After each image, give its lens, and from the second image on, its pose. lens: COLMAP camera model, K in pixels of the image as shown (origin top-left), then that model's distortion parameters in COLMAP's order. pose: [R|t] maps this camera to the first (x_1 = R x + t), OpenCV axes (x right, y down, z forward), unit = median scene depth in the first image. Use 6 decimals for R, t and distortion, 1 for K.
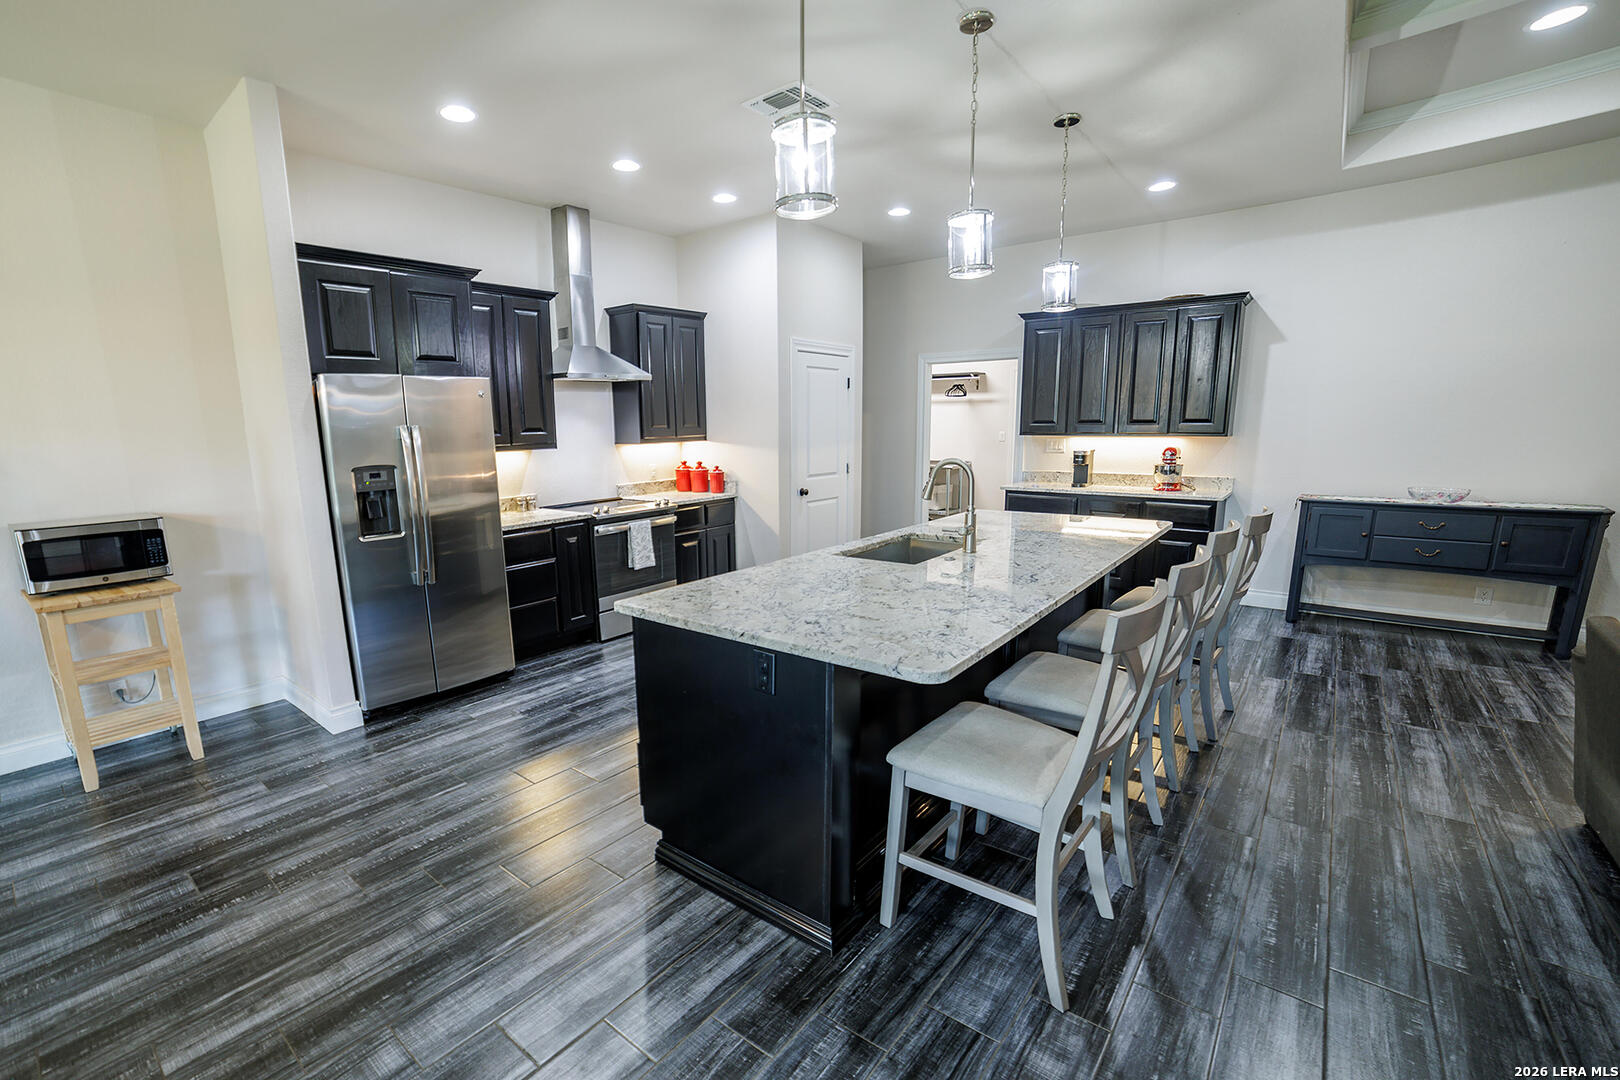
lens RADIAL K [[697.4, 0, 744.9], [0, 697.4, 576.4], [0, 0, 1]] dist [-0.029383, 0.000780]
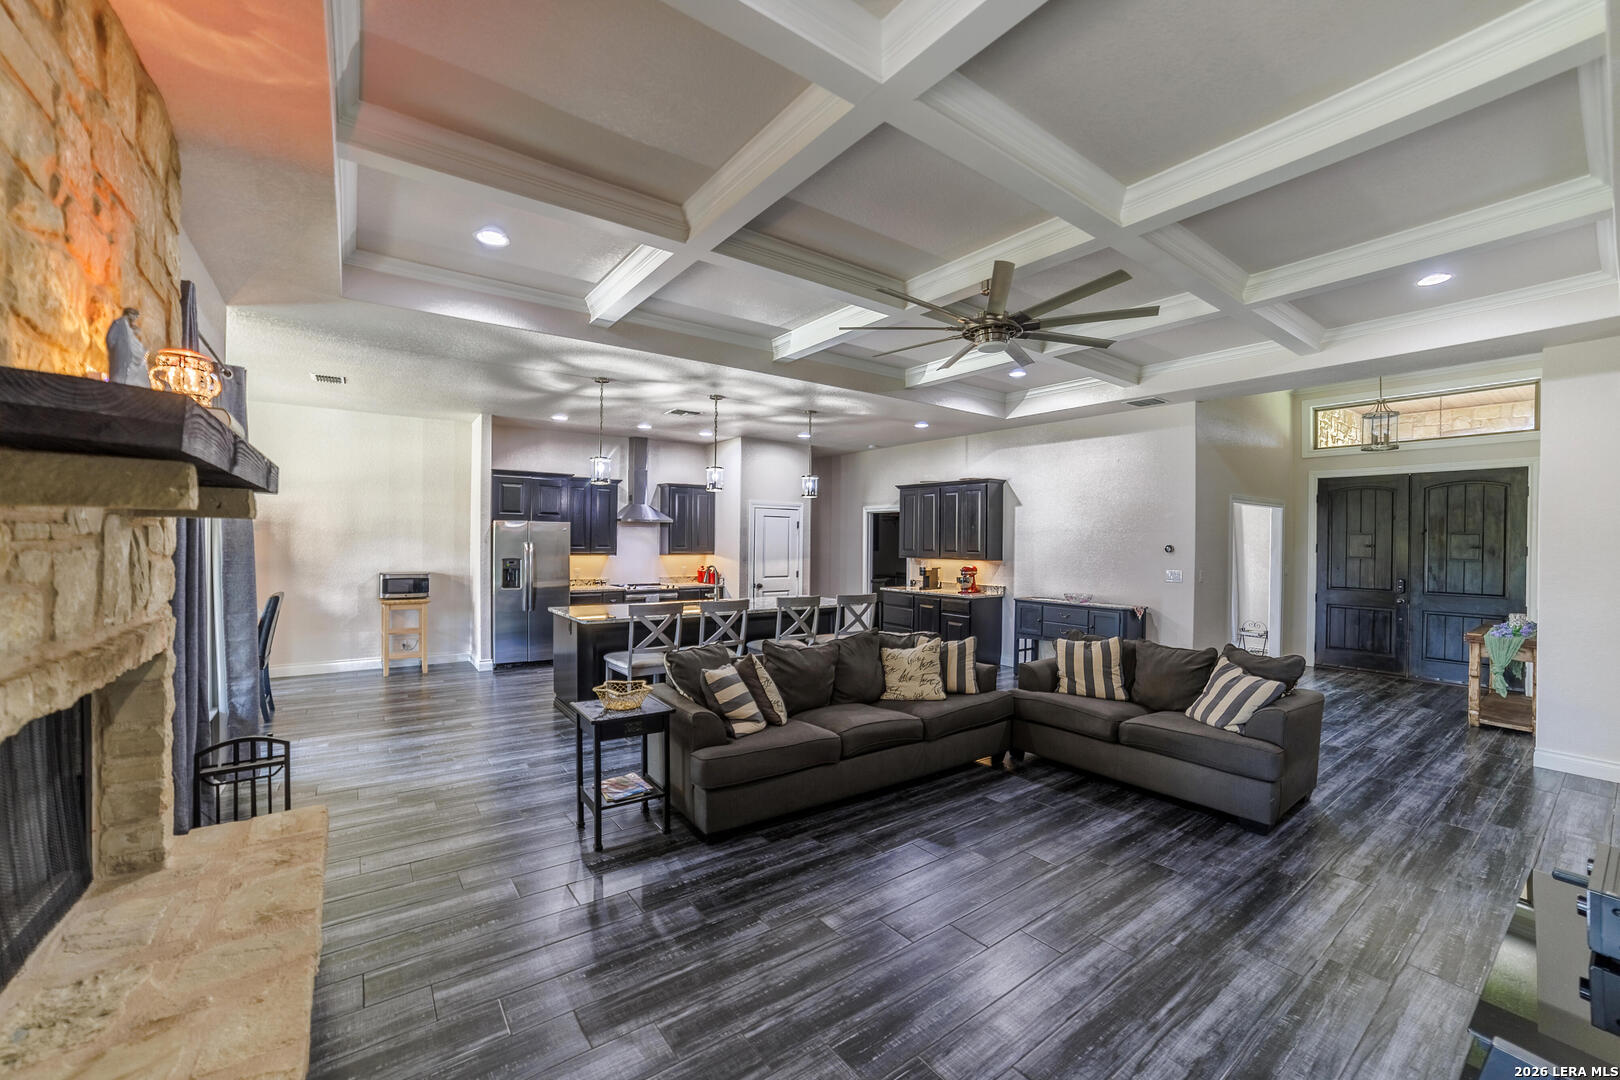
lens RADIAL K [[647.8, 0, 808.3], [0, 647.8, 543.5], [0, 0, 1]] dist [-0.048690, 0.000573]
pose [[0.970552, 0.029721, -0.239052, 0.636109], [-0.080784, 0.975052, -0.206756, 0.107503], [0.226943, 0.219979, 0.948739, -0.564502]]
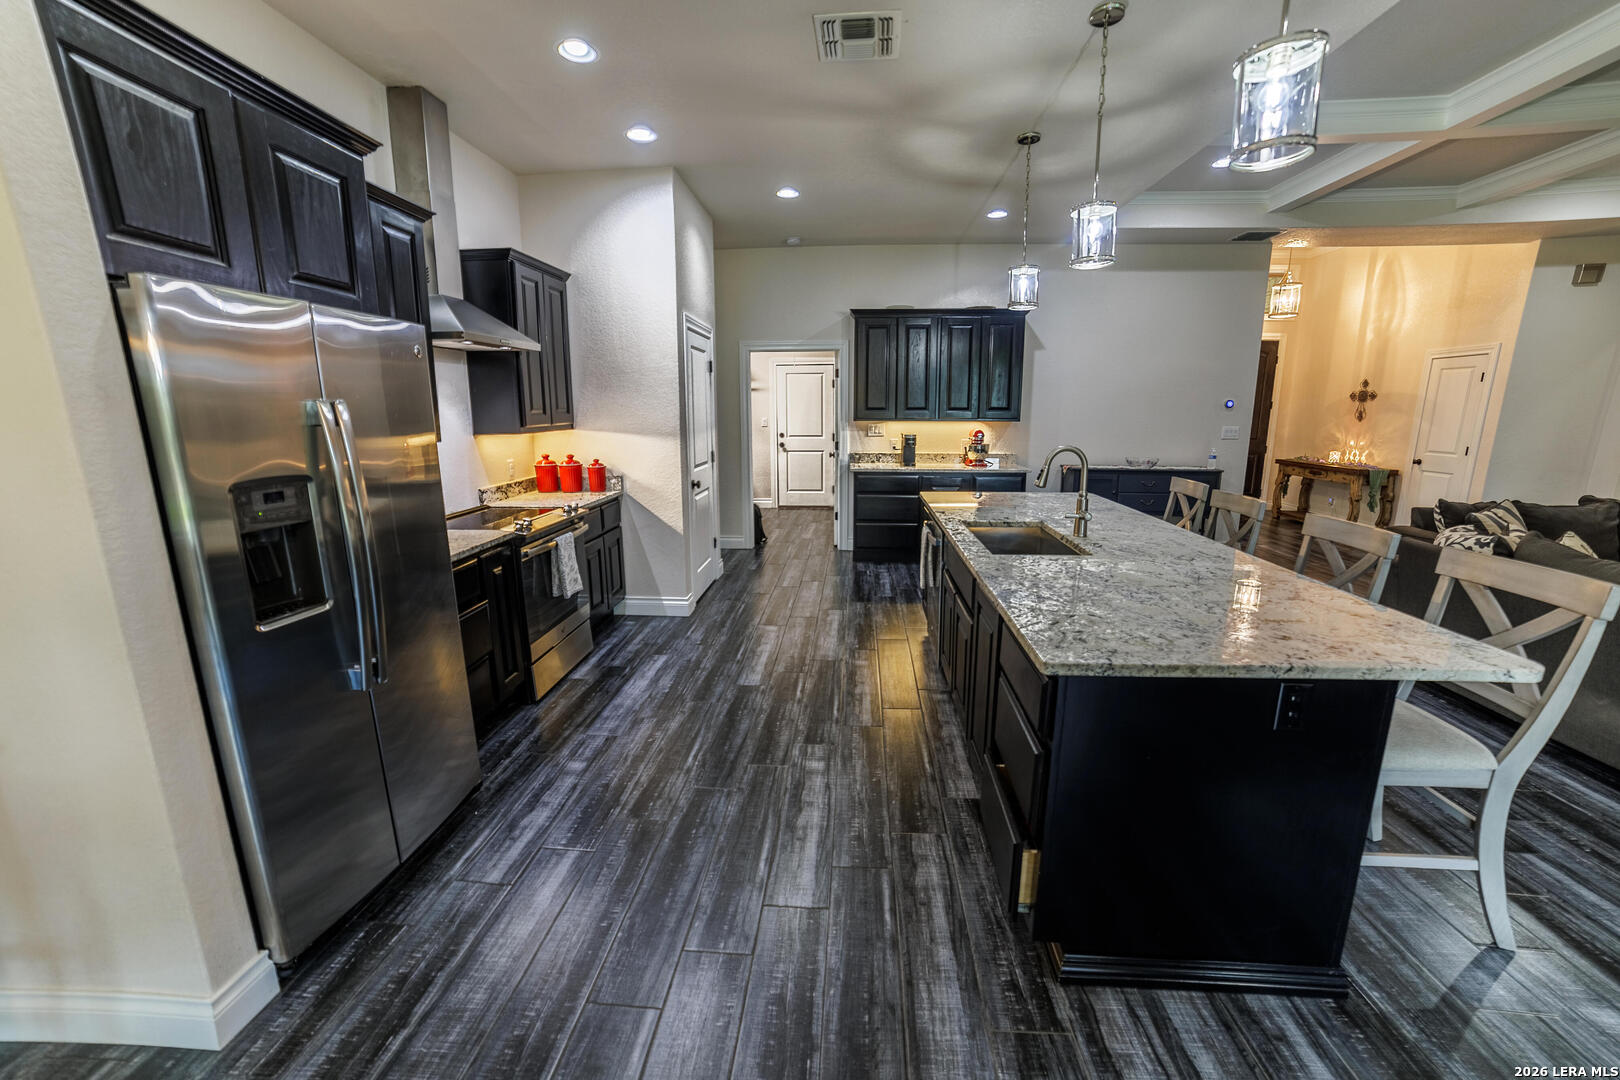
lens RADIAL K [[642.9, 0, 808.2], [0, 642.9, 542.6], [0, 0, 1]] dist [-0.013998, 0.000108]
pose [[0.815326, -0.107967, 0.568847, -0.309056], [0.115544, 0.993039, 0.022870, -0.051728], [-0.567357, 0.047080, 0.822125, 0.248930]]
